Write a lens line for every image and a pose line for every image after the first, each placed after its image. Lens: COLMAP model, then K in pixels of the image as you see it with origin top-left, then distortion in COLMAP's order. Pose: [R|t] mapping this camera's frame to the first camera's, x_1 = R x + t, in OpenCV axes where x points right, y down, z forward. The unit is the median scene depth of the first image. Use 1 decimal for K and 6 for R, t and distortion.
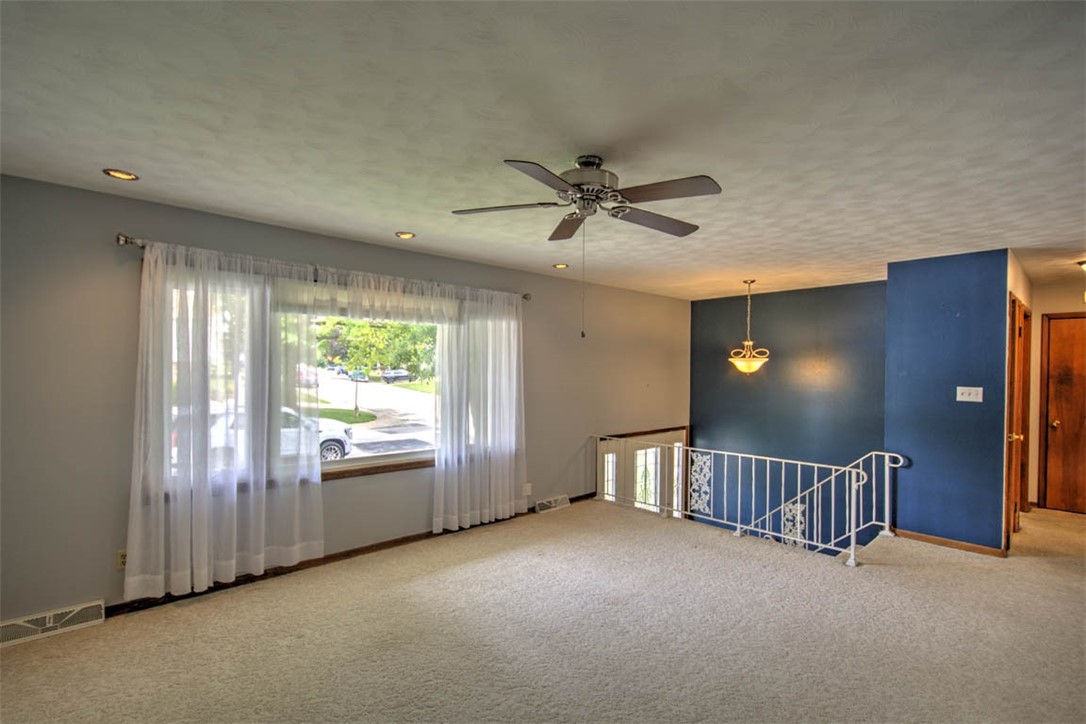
lens RADIAL K [[503.6, 0, 539.6], [0, 503.6, 371.9], [0, 0, 1]] dist [-0.001011, -0.000960]
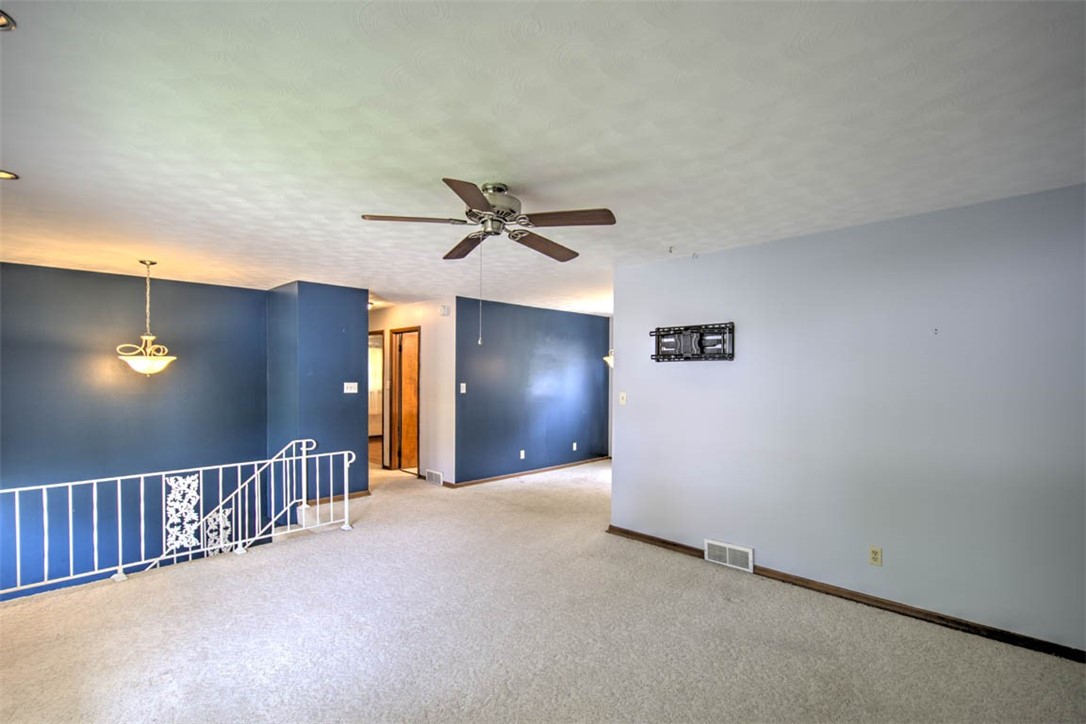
lens RADIAL K [[503.6, 0, 539.6], [0, 503.6, 371.9], [0, 0, 1]] dist [-0.001011, -0.000960]
pose [[-0.052941, -0.005394, 0.998583, -0.507082], [0.002103, 0.999983, 0.005513, -0.005722], [-0.998595, 0.002392, -0.052928, 0.476731]]
